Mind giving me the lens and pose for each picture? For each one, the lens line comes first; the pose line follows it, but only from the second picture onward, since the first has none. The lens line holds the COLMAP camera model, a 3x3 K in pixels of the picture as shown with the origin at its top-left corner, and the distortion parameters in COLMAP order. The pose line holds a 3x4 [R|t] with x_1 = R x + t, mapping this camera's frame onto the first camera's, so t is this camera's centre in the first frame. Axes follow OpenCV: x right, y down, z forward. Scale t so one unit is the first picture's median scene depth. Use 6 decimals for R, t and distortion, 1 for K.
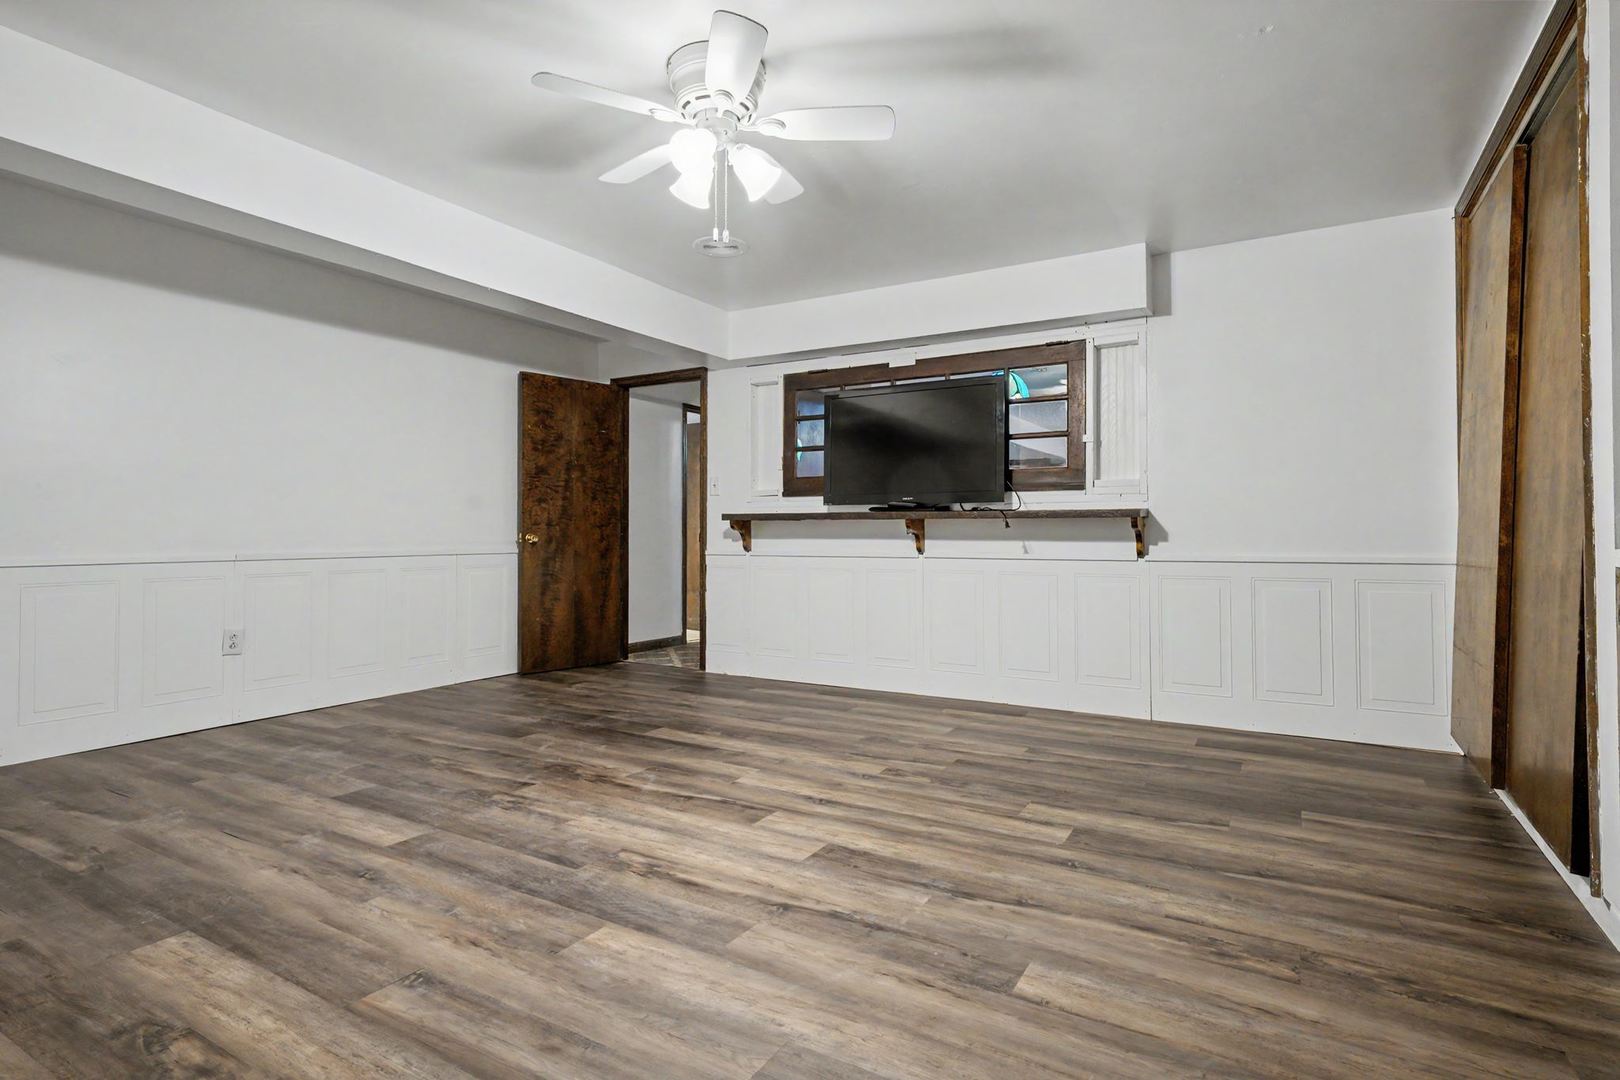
lens RADIAL K [[816.4, 0, 813.2], [0, 816.4, 529.1], [0, 0, 1]] dist [0.003357, 0.003799]
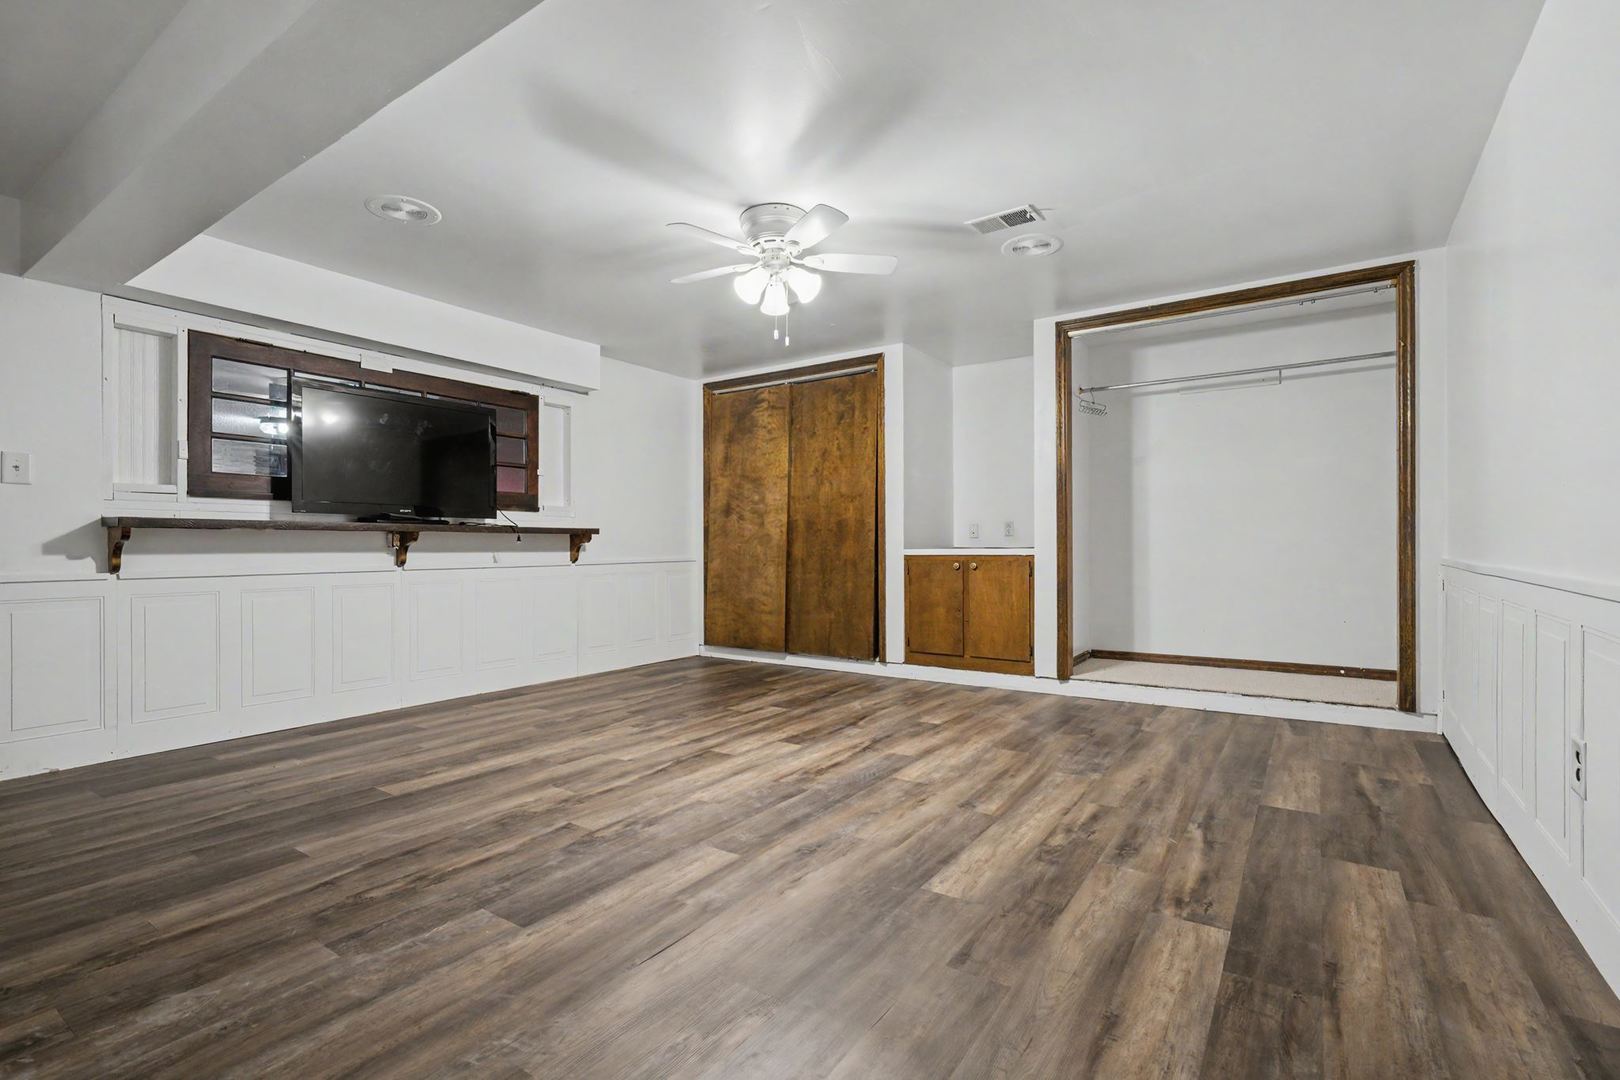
lens RADIAL K [[744.2, 0, 810.6], [0, 744.2, 548.5], [0, 0, 1]] dist [-0.005759, -0.000016]
pose [[0.066040, -0.004688, 0.997806, -1.281189], [0.001029, 0.999989, 0.004630, 0.008065], [-0.997816, 0.000721, 0.066044, 0.770240]]
